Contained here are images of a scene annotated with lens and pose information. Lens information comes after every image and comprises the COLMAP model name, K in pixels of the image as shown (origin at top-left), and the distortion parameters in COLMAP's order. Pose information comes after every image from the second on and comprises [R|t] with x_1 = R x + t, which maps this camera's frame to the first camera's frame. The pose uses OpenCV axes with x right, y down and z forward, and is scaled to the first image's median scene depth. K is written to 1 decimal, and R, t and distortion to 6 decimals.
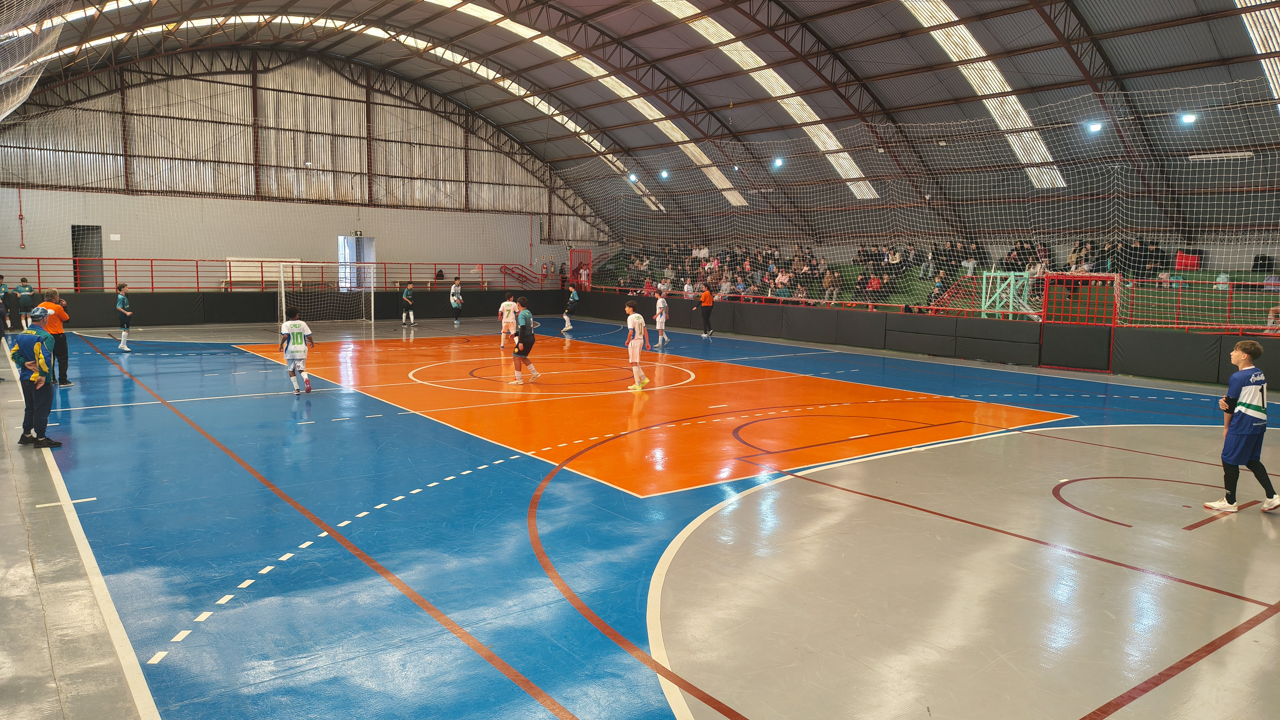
lens RADIAL K [[888.5, 0, 640.0], [0, 888.5, 360.0], [0, 0, 1]] dist [-0.001799, -0.000825]
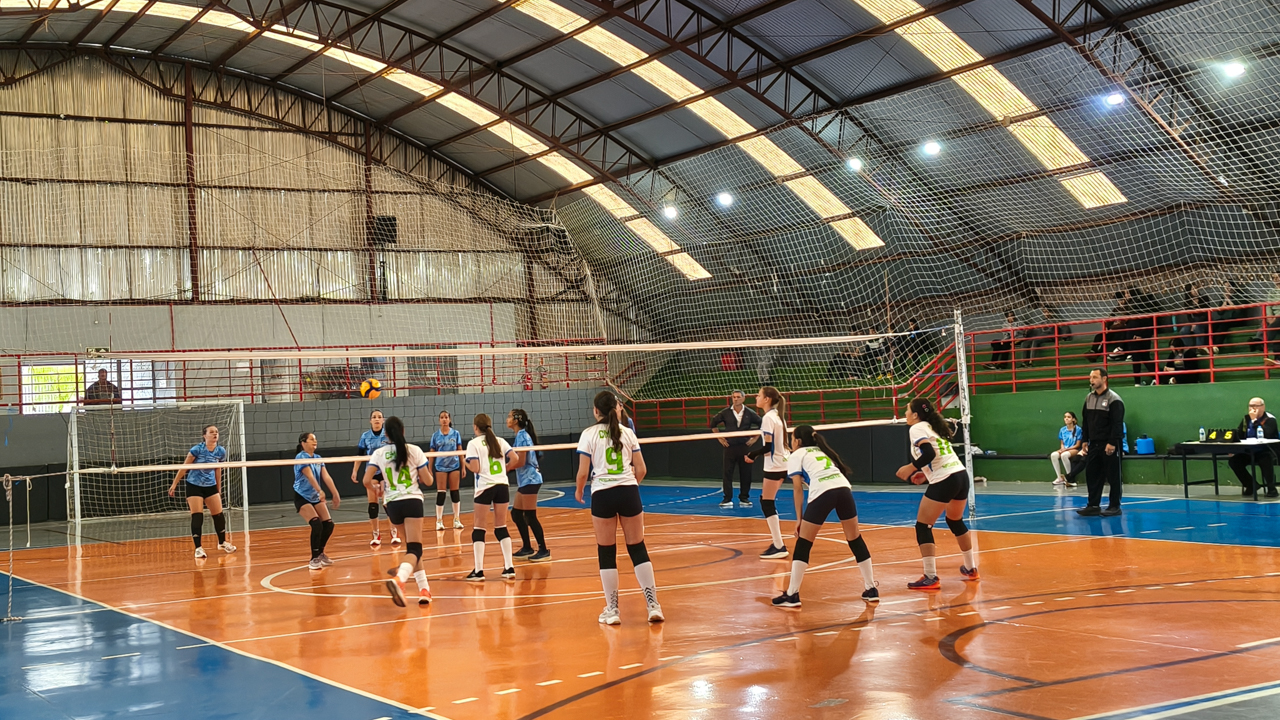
lens RADIAL K [[1523.7, 0, 640.0], [0, 1523.7, 360.0], [0, 0, 1]] dist [0.012517, 0.016682]
pose [[0.992084, -0.079281, -0.097386, 0.060830], [0.064573, 0.987197, -0.145852, 0.017286], [0.107703, 0.138409, 0.984502, 0.098995]]
